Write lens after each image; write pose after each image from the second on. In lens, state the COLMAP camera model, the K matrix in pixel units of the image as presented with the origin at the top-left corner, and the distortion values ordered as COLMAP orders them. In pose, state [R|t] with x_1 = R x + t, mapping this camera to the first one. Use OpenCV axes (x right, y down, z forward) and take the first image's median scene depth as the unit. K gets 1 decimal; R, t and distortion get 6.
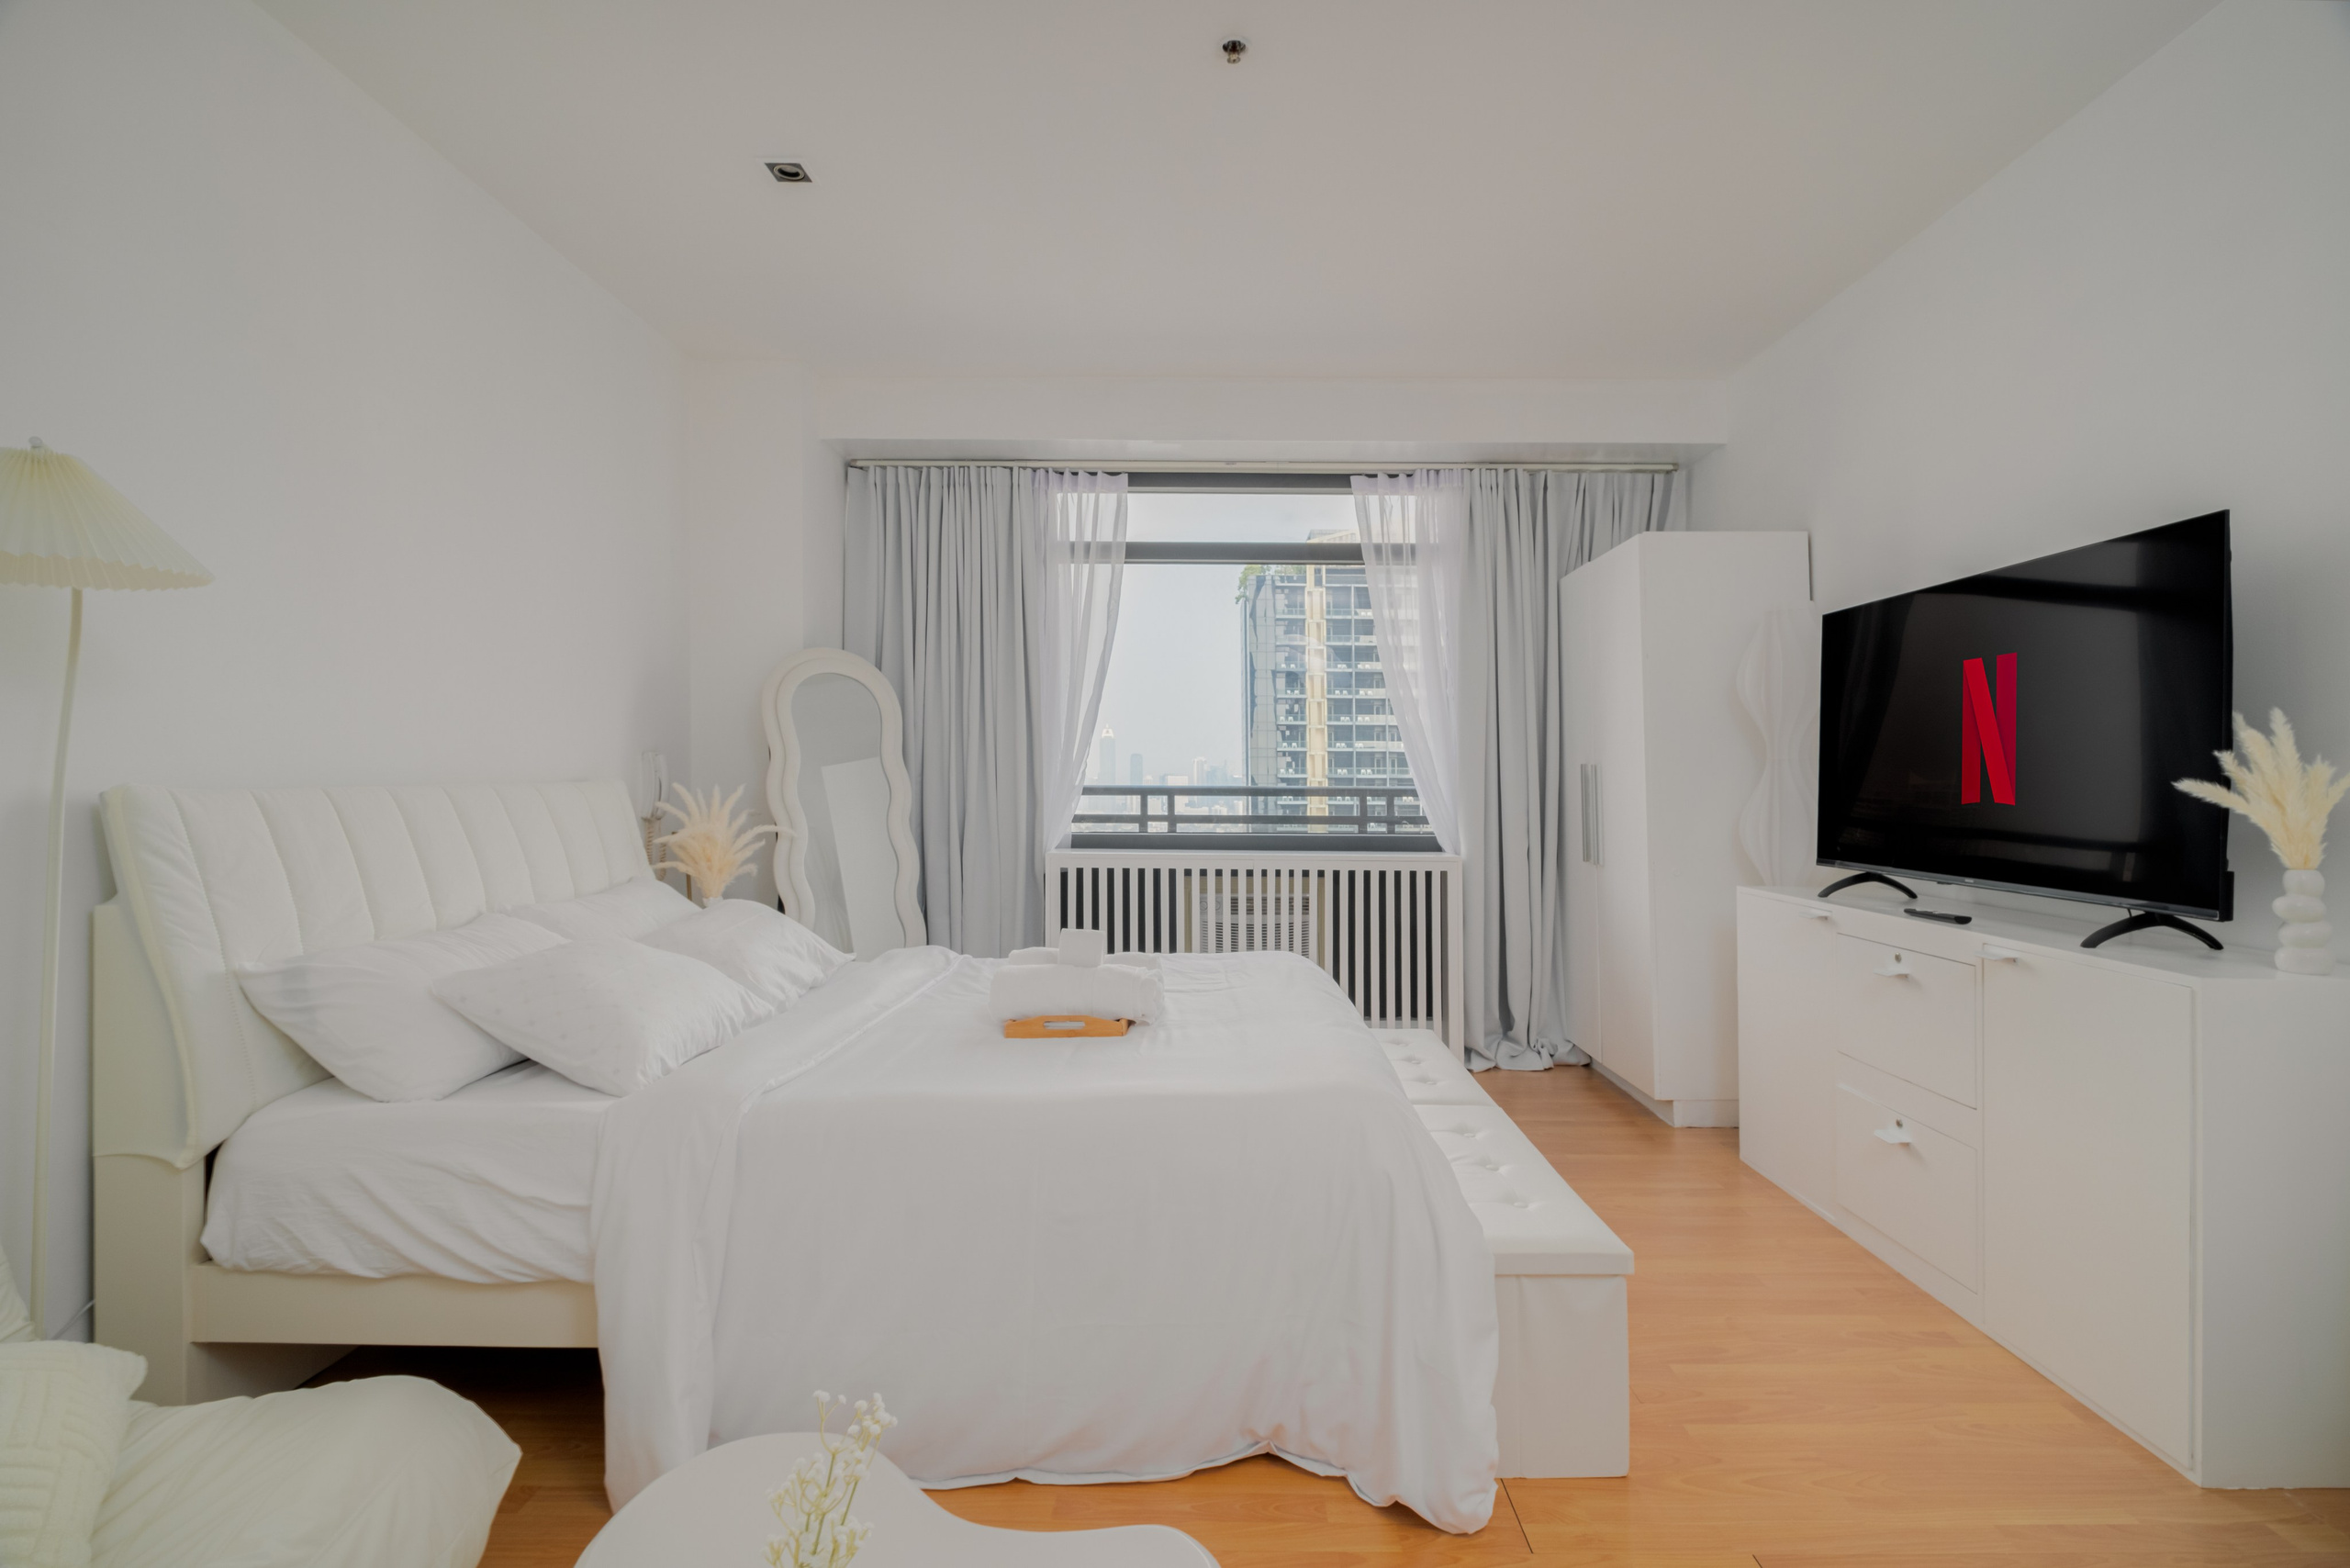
lens RADIAL K [[1073.9, 0, 1199.7], [0, 1073.9, 749.7], [0, 0, 1]] dist [-0.004661, -0.004660]
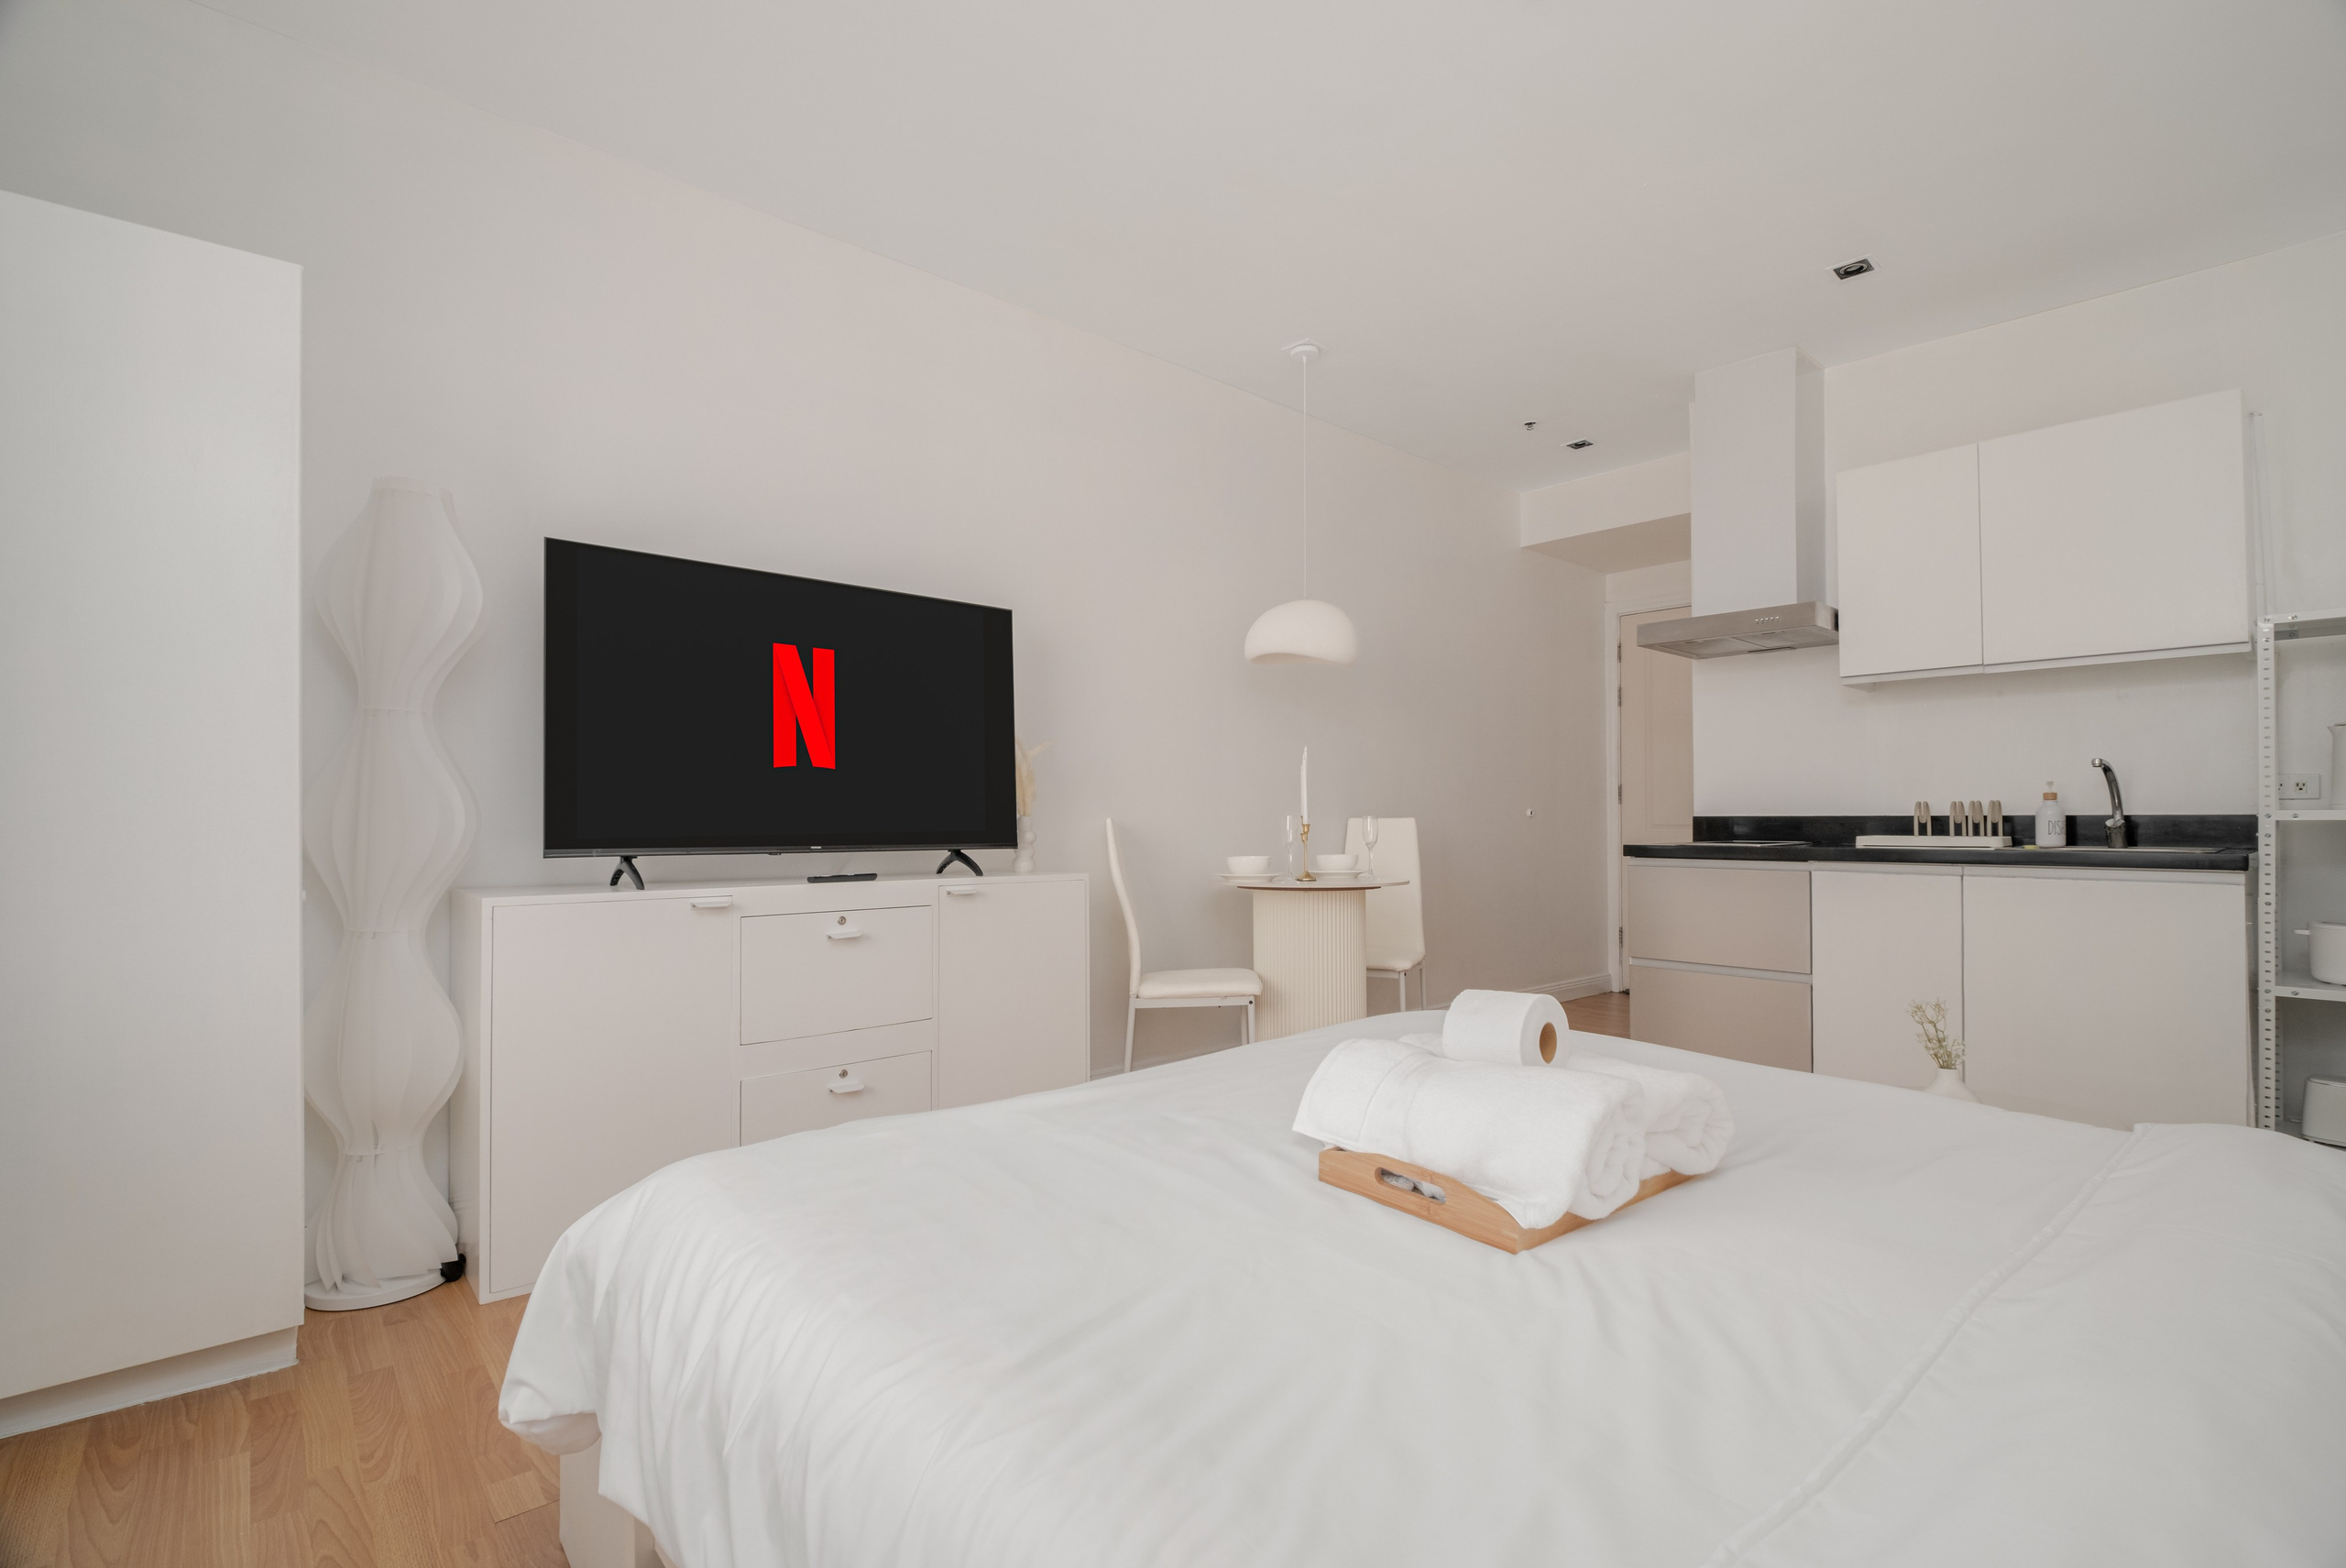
lens RADIAL K [[1050.8, 0, 1181.4], [0, 1050.8, 783.2], [0, 0, 1]] dist [-0.006462, -0.003236]
pose [[-0.668808, 0.020215, 0.743160, -0.261161], [-0.023424, 0.998561, -0.048243, 0.071367], [-0.743066, -0.049674, -0.667372, 1.042385]]
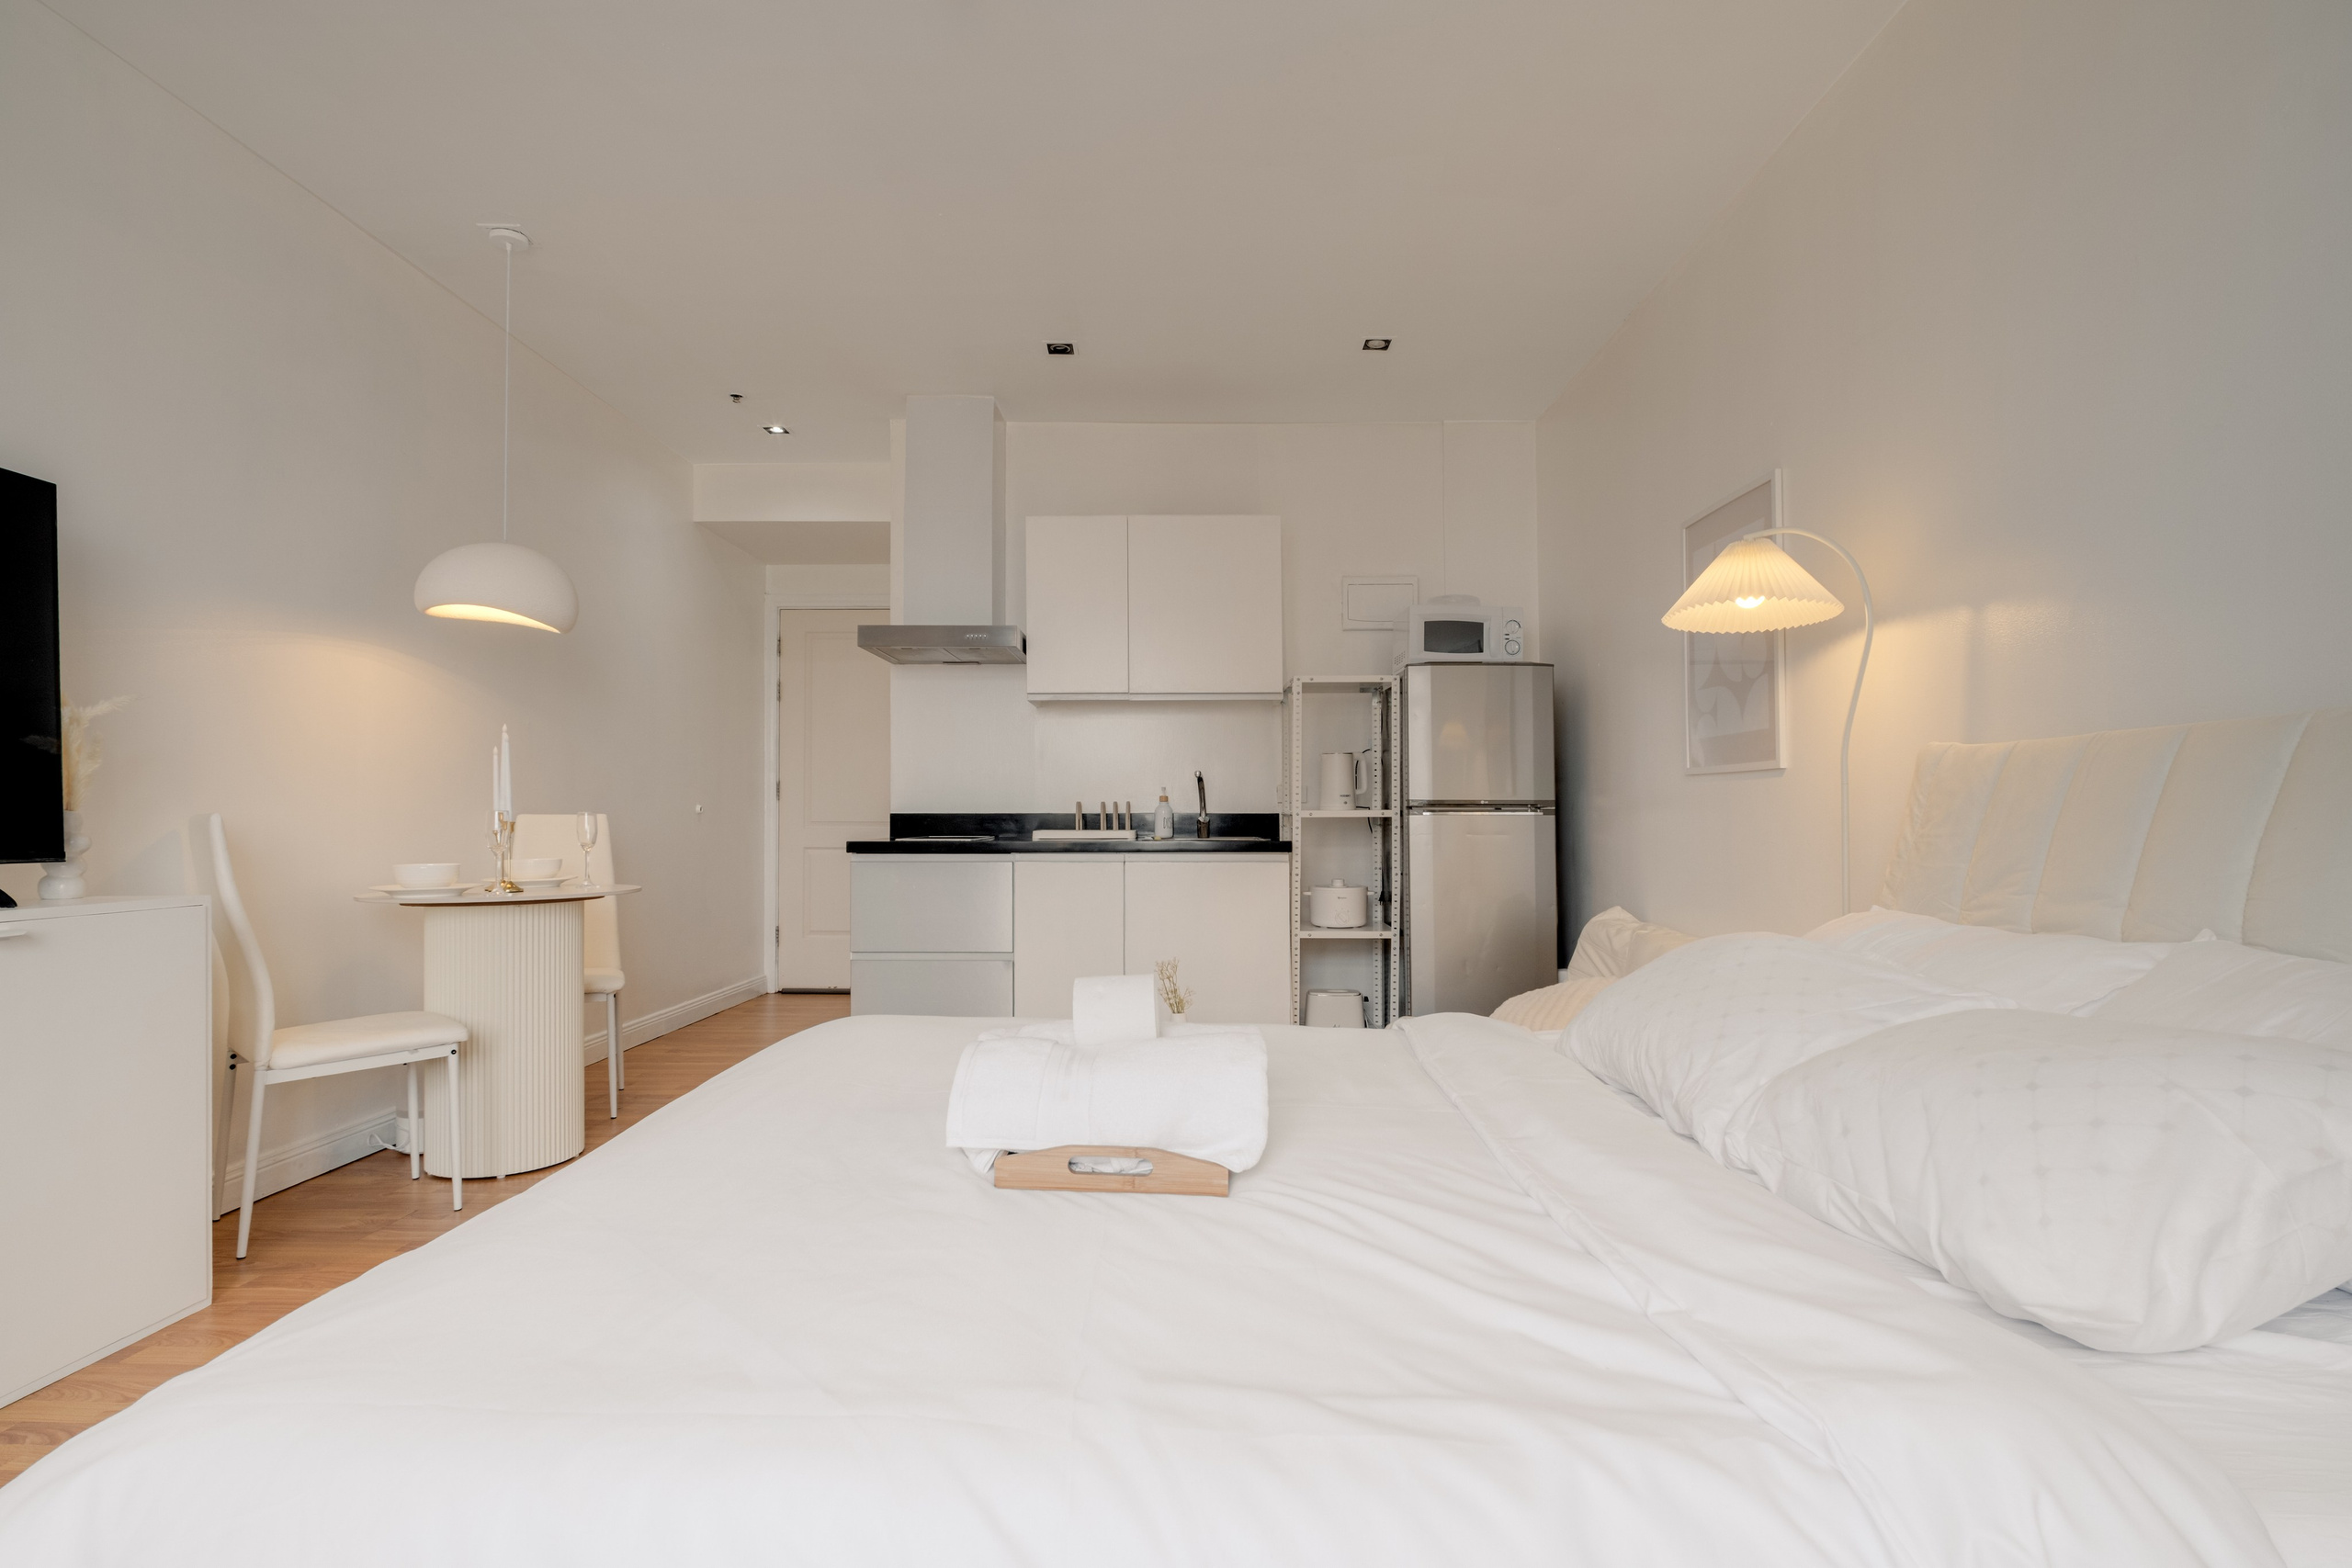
lens RADIAL K [[1102.6, 0, 1159.5], [0, 1102.6, 774.9], [0, 0, 1]] dist [-0.005790, -0.002147]
pose [[-0.999588, -0.004690, 0.028301, -0.112140], [-0.006495, 0.997927, -0.064030, 0.074122], [-0.027942, -0.064187, -0.997547, 1.120014]]
